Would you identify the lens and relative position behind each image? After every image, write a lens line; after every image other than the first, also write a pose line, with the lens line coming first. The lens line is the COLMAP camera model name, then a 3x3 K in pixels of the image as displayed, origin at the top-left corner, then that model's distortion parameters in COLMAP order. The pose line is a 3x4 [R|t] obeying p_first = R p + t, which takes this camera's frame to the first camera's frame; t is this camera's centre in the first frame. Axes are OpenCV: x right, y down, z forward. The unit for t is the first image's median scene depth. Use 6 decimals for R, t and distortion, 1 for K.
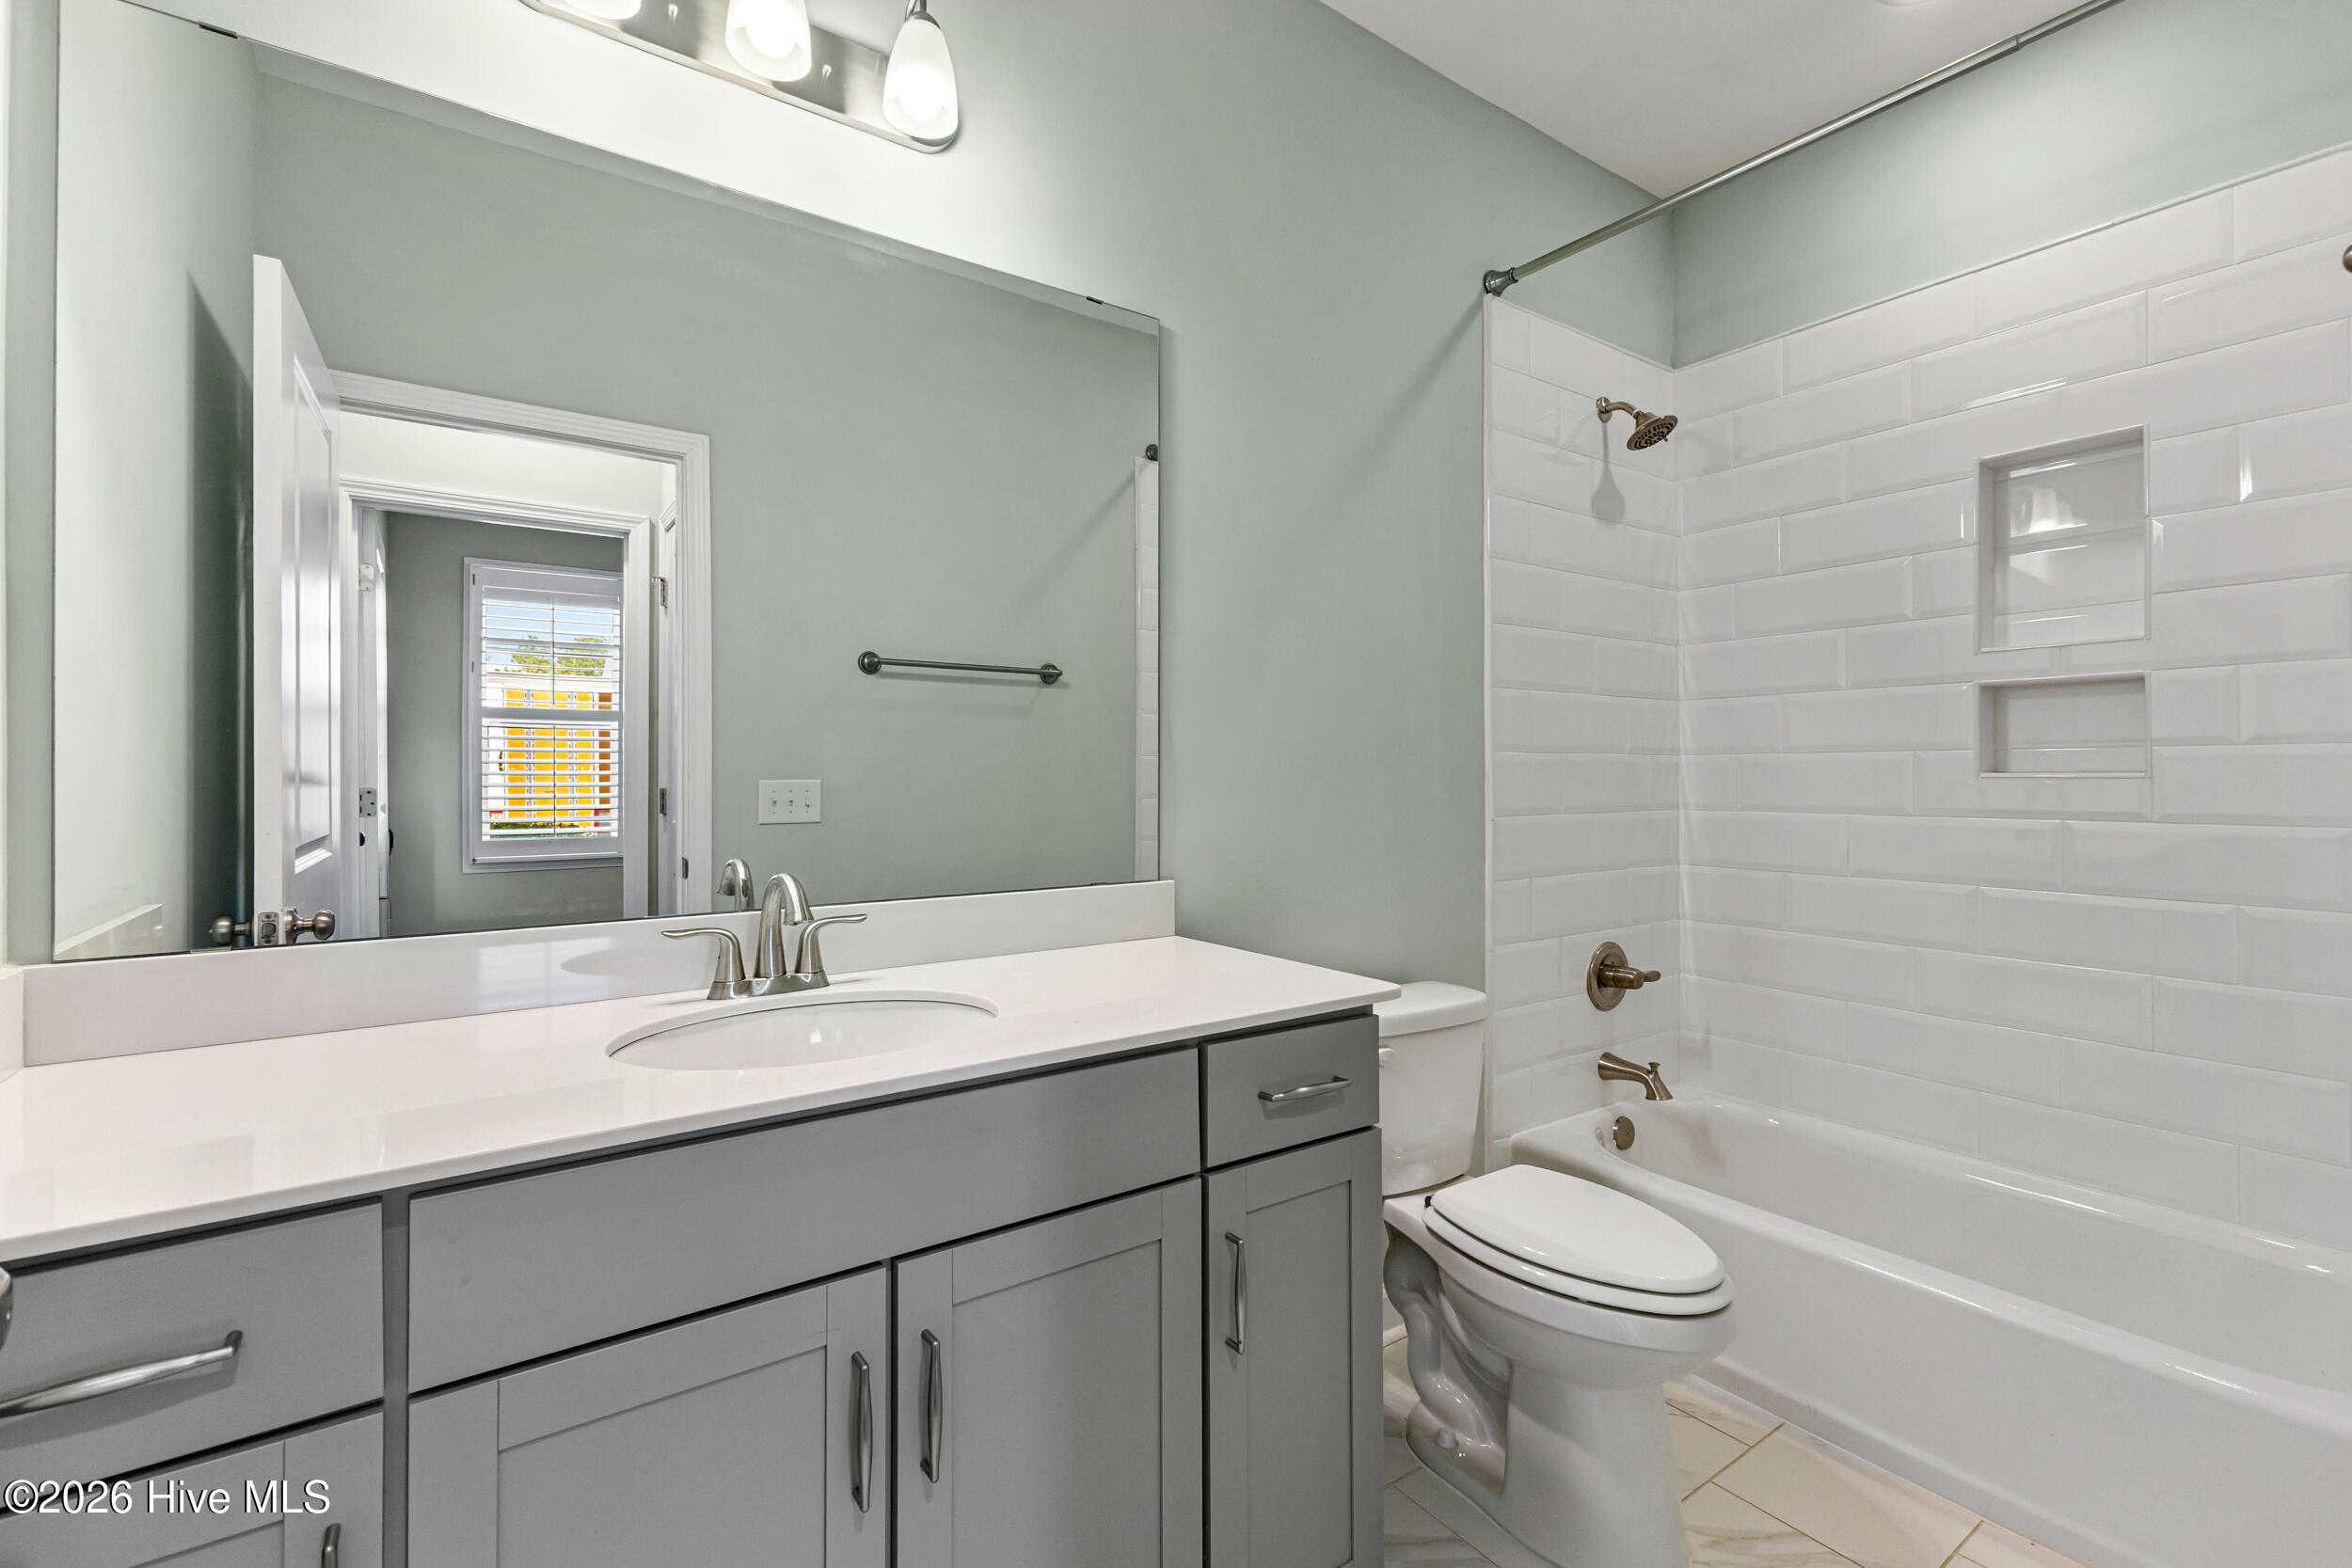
lens RADIAL K [[1018.7, 0, 1172.1], [0, 1018.7, 776.3], [0, 0, 1]] dist [0.010918, 0.000109]
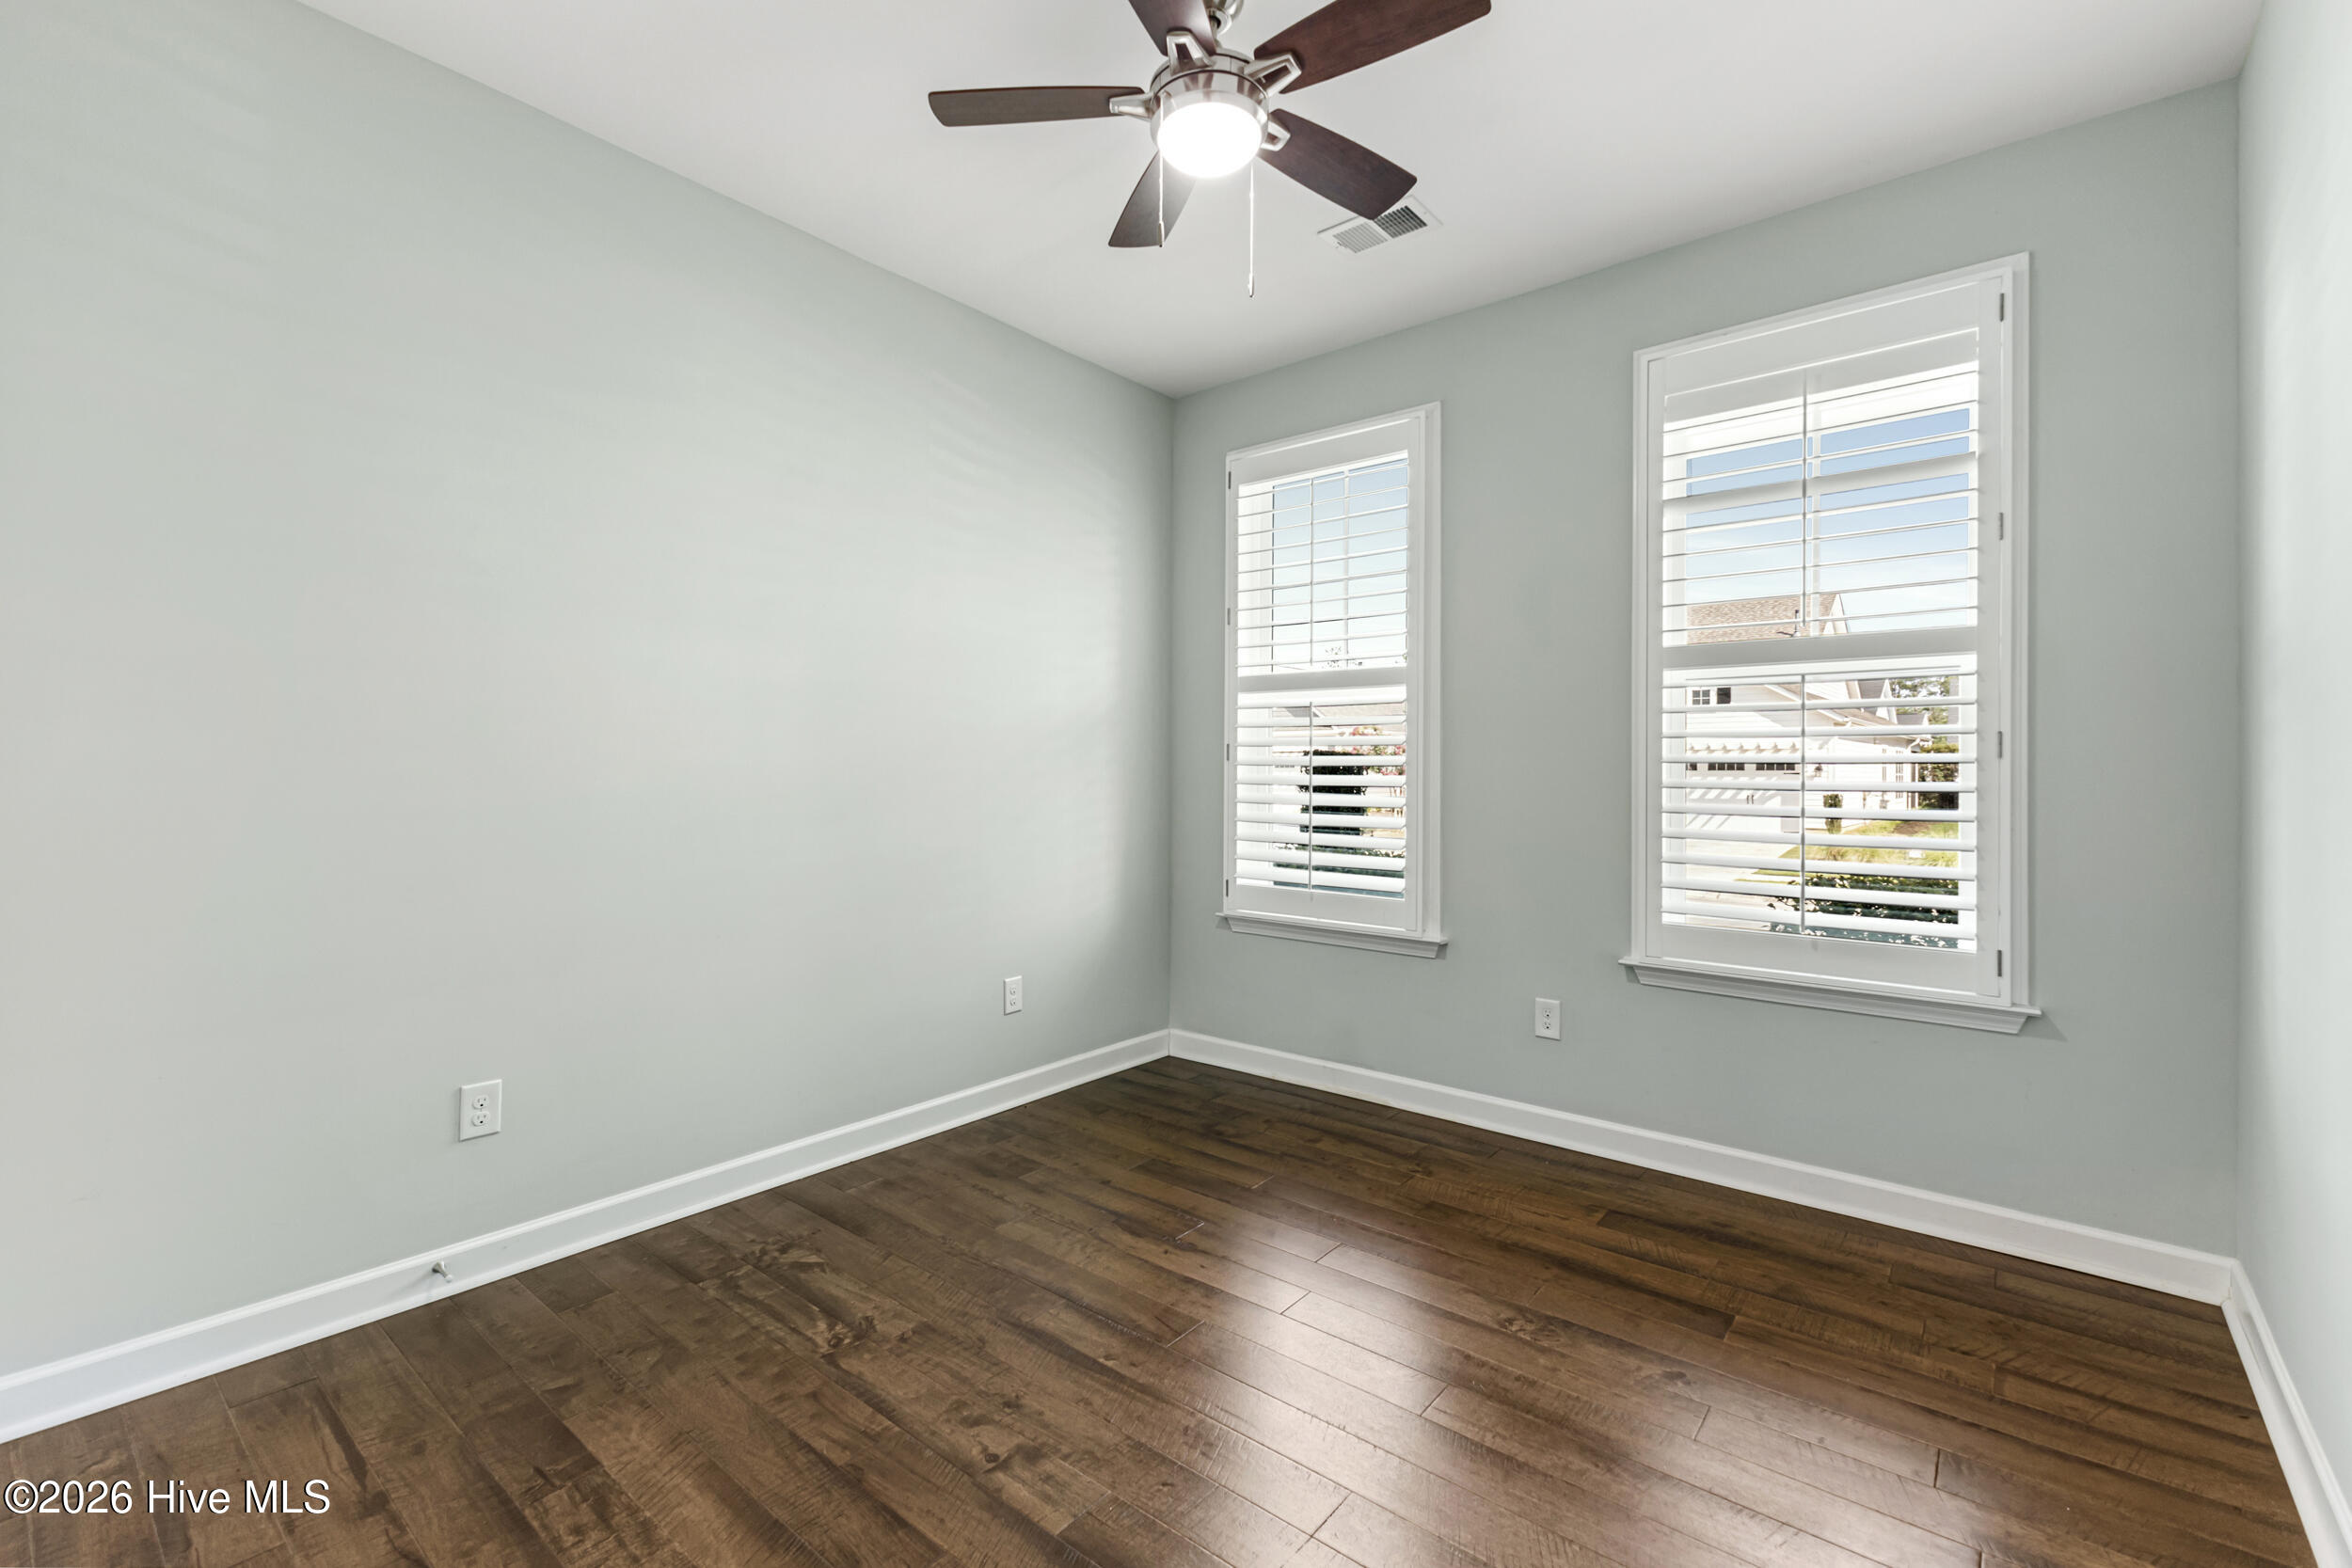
lens RADIAL K [[1018.7, 0, 1172.6], [0, 1018.7, 782.2], [0, 0, 1]] dist [0.010918, 0.000109]
pose [[0.258410, -0.000639, -0.966035, -0.251162], [-0.007892, 0.999965, -0.002773, -0.001983], [0.966003, 0.008340, 0.258396, 0.613330]]
